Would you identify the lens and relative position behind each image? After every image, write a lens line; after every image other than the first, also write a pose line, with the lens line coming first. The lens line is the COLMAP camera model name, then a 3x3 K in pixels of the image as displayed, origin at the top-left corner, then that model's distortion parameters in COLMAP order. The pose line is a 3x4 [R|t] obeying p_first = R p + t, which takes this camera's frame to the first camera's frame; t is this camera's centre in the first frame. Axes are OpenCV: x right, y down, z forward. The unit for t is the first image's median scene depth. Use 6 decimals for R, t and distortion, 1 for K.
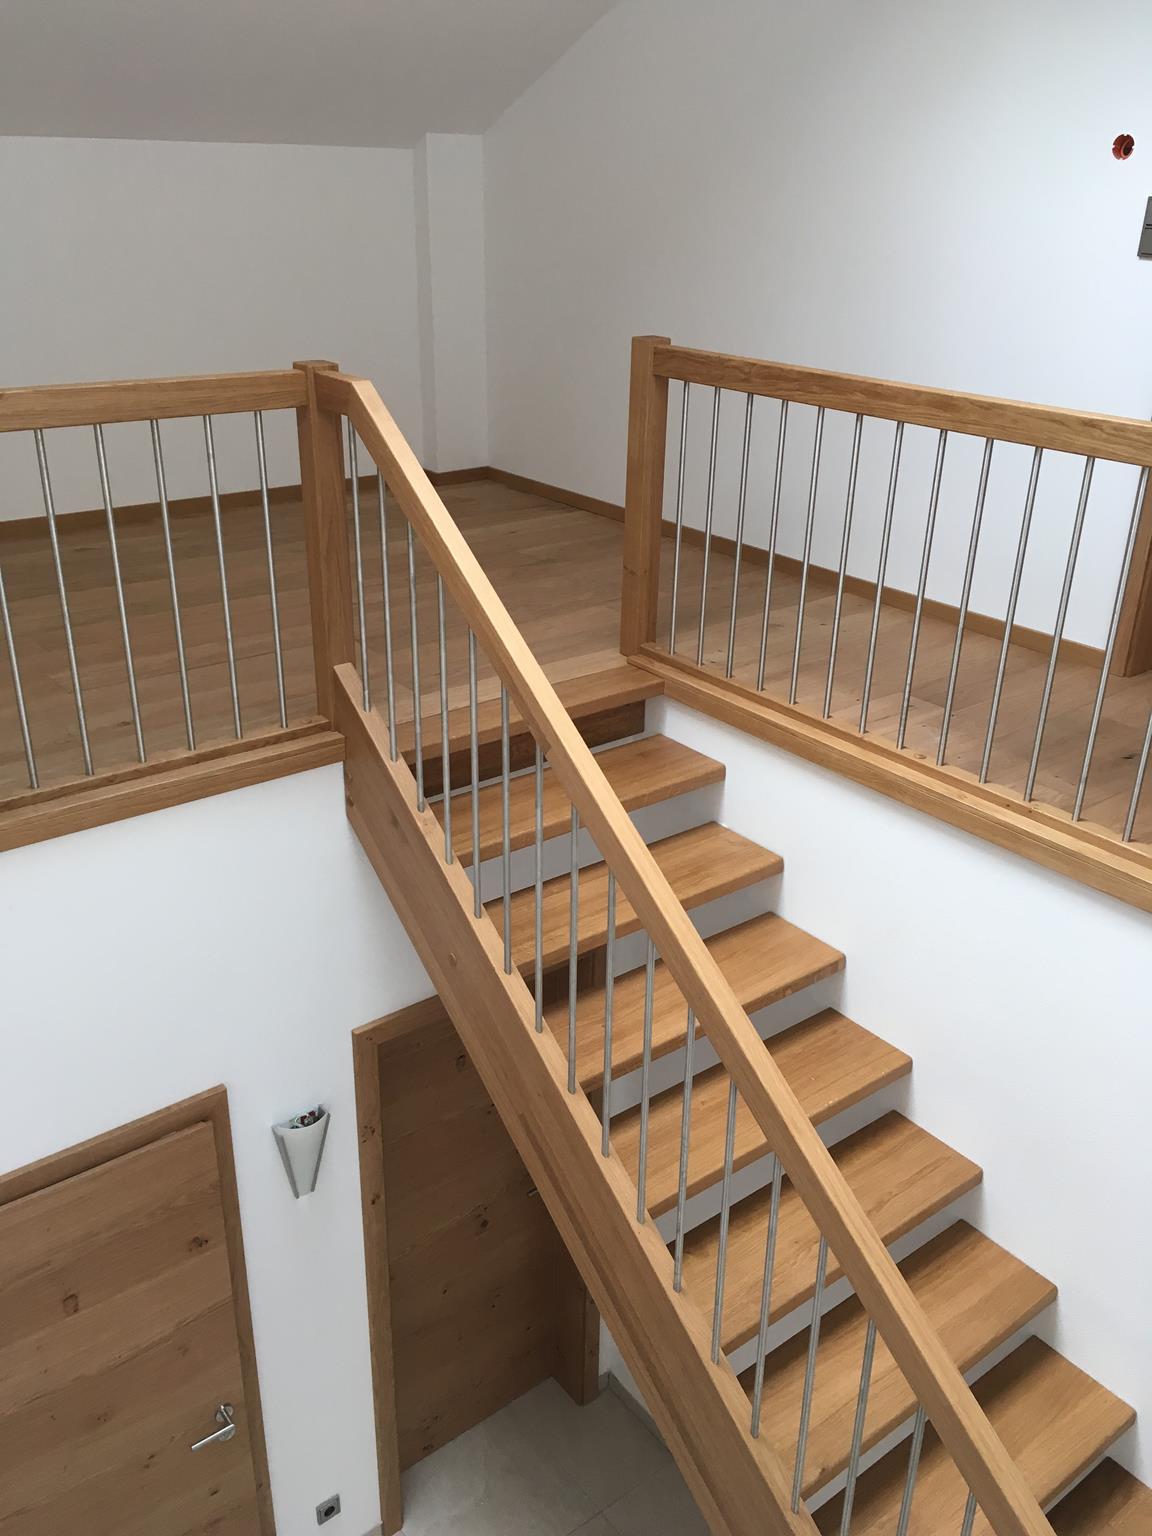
lens RADIAL K [[1311.1, 0, 576.0], [0, 1311.1, 768.0], [0, 0, 1]] dist [0.072938, -0.089212]
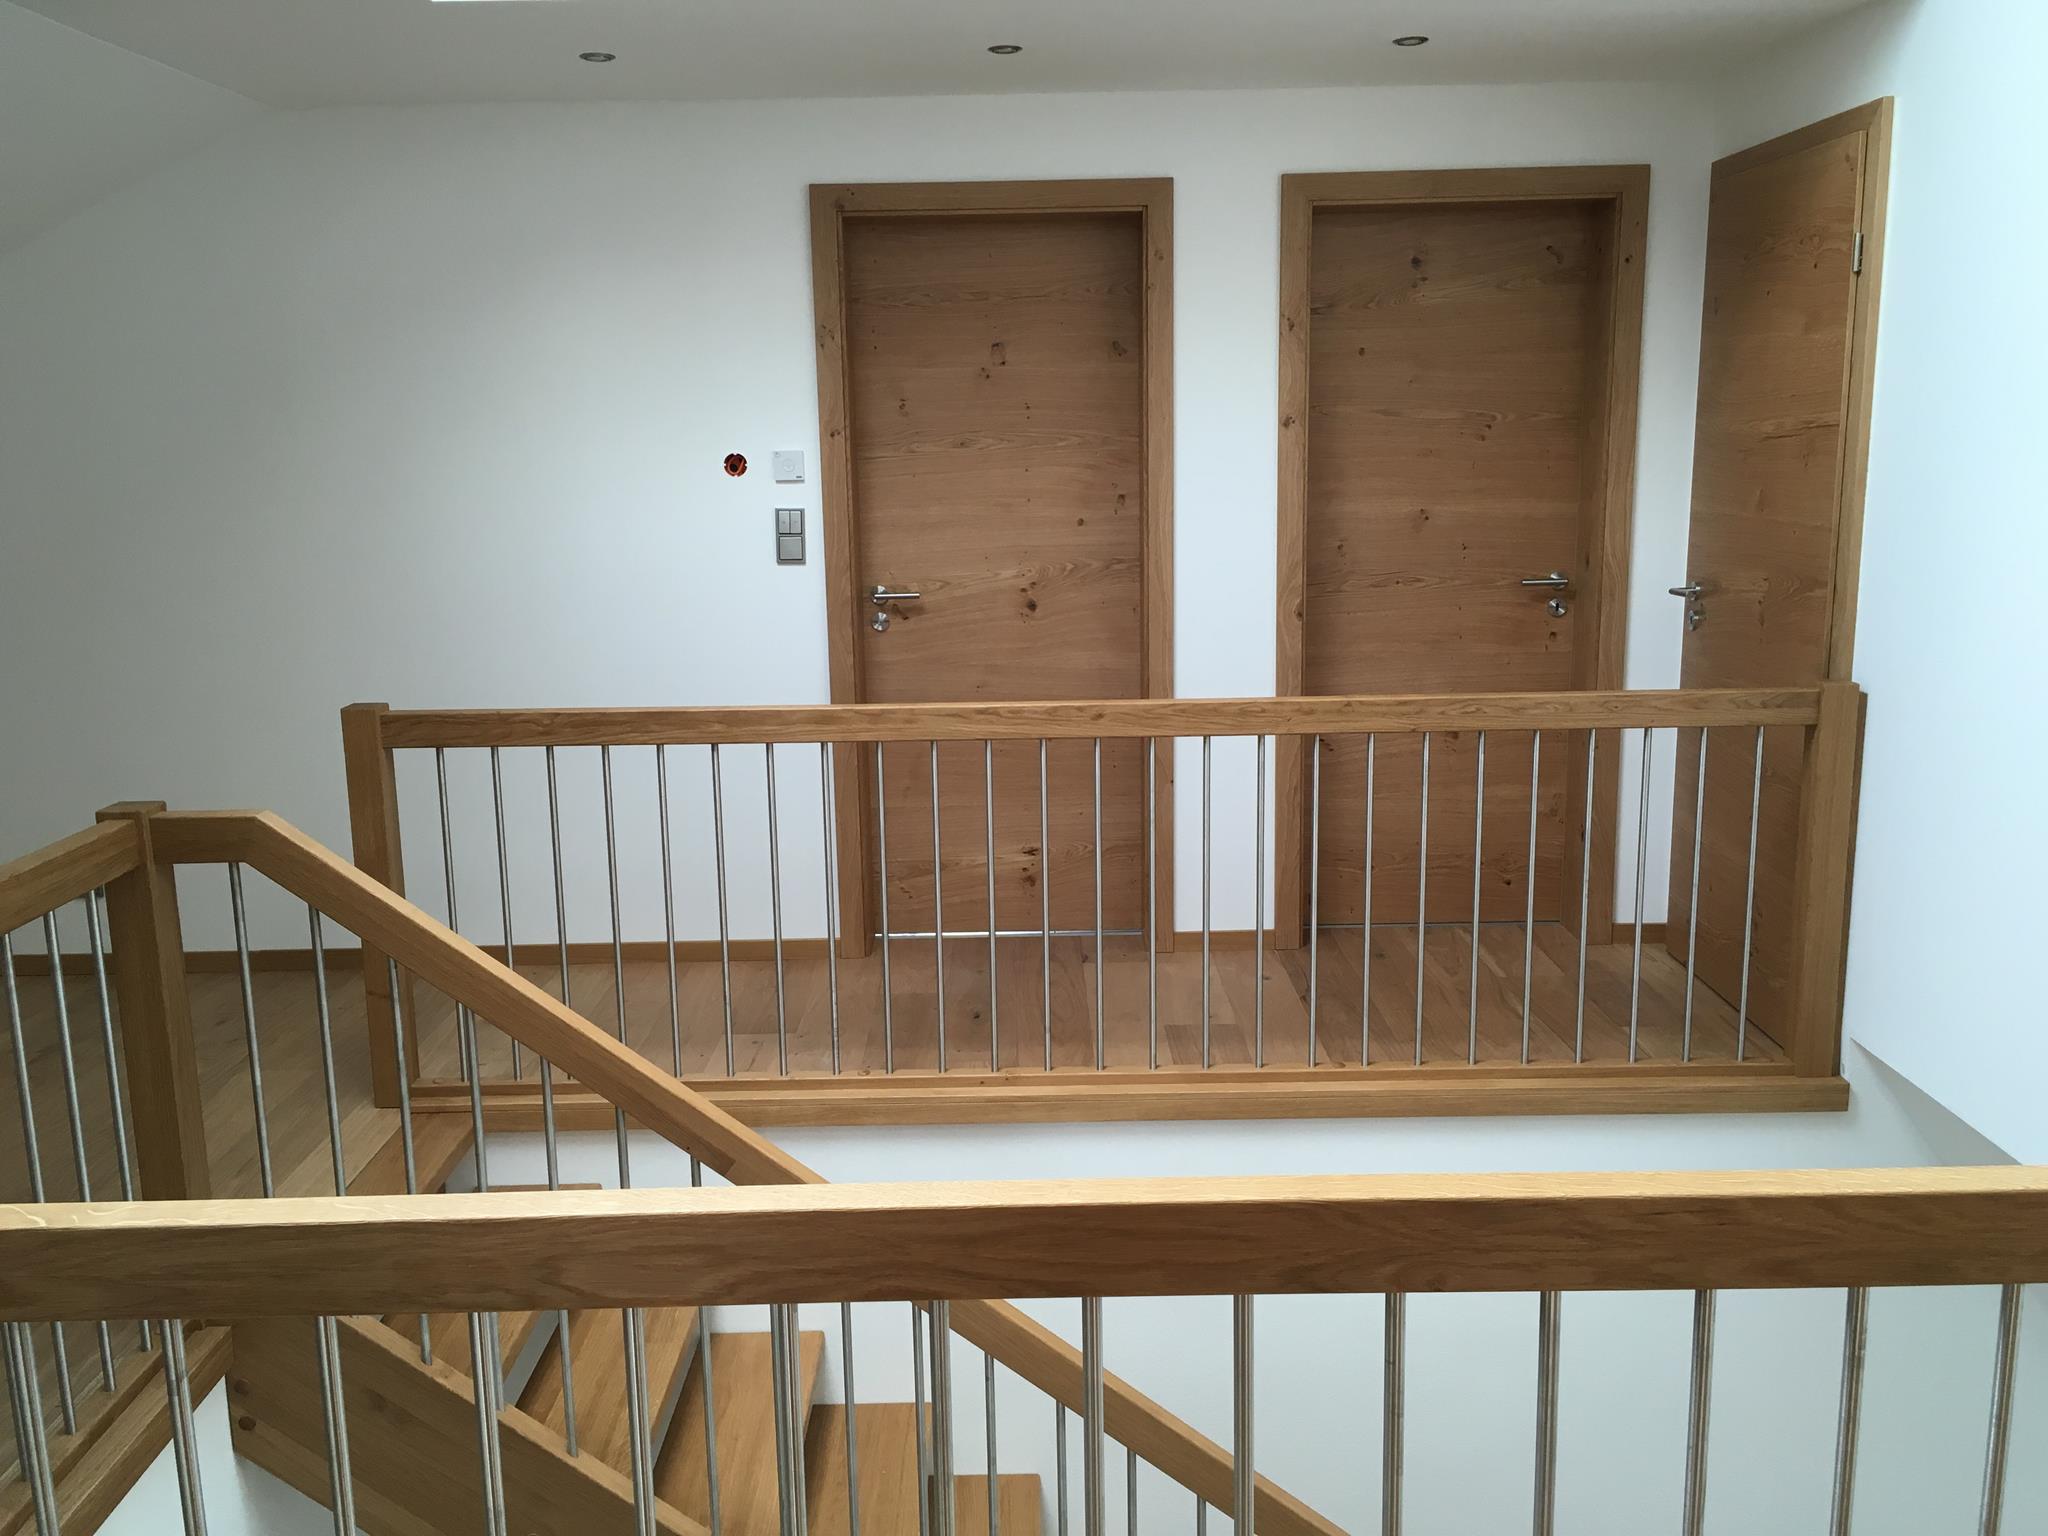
lens RADIAL K [[1748.1, 0, 1024.0], [0, 1748.1, 768.0], [0, 0, 1]] dist [0.072938, -0.089212]
pose [[0.611380, -0.181162, 0.770321, -0.554132], [0.354112, 0.933173, -0.061586, -0.088884], [-0.707686, 0.310432, 0.634675, 0.057217]]
